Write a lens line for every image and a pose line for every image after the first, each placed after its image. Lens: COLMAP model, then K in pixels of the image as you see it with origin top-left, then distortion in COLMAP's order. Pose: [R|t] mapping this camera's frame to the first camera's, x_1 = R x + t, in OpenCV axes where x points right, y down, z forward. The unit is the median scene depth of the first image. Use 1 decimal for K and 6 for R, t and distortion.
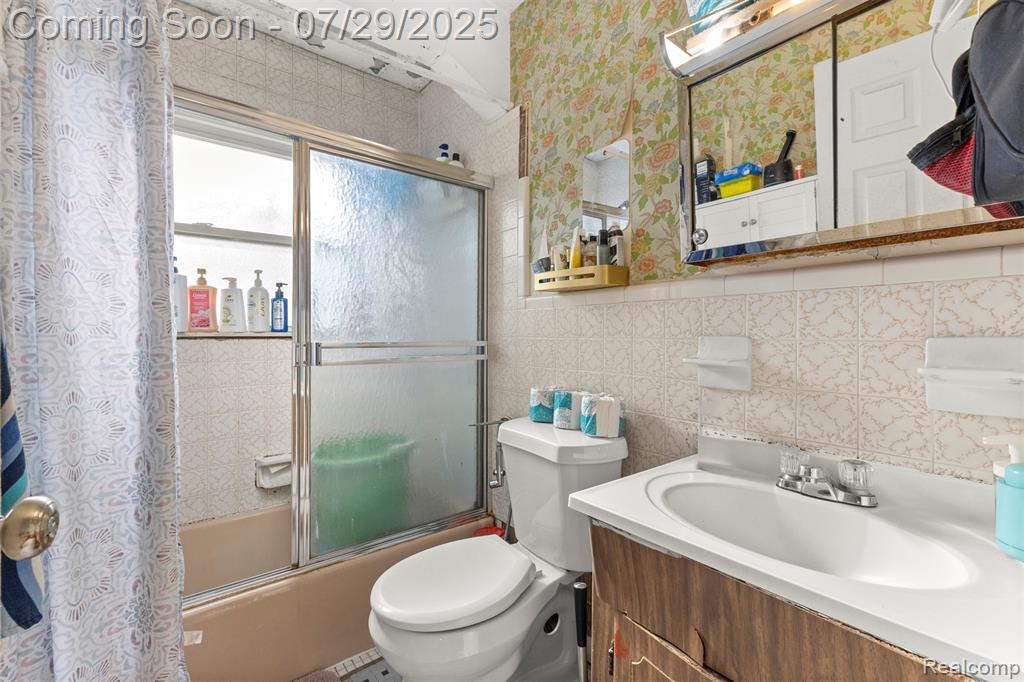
lens RADIAL K [[440.5, 0, 514.1], [0, 440.5, 339.8], [0, 0, 1]] dist [0.003188, -0.001260]
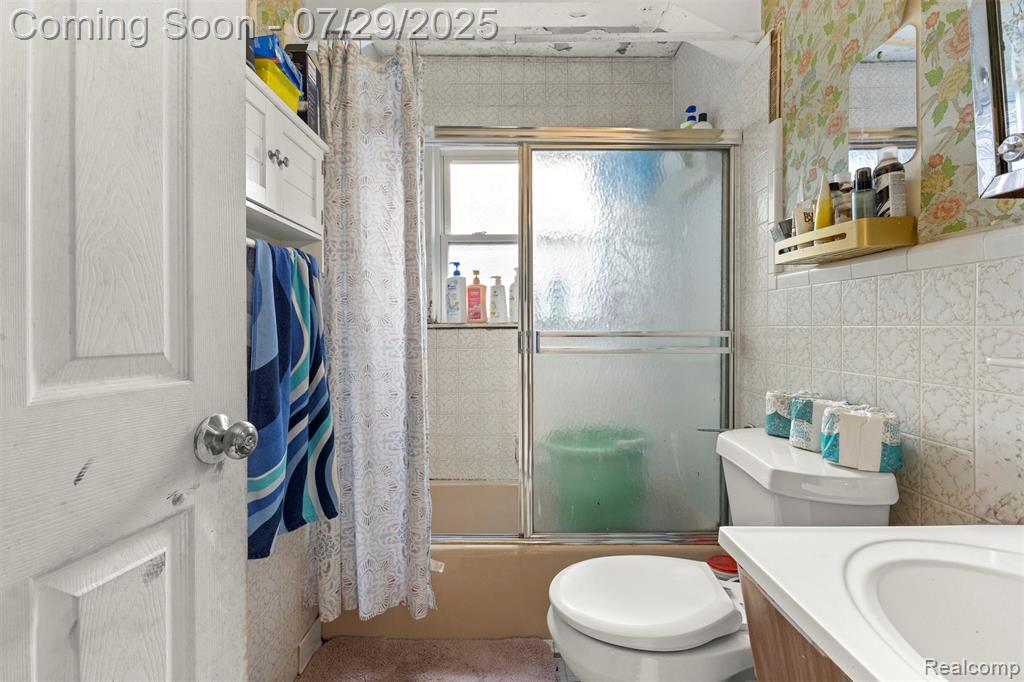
lens RADIAL K [[464.2, 0, 507.6], [0, 464.2, 334.9], [0, 0, 1]] dist [-0.016237, -0.000026]
pose [[0.781836, 0.007379, -0.623441, 0.203625], [-0.004276, 0.999970, 0.006474, 0.008331], [0.623470, -0.002396, 0.781844, 0.087123]]
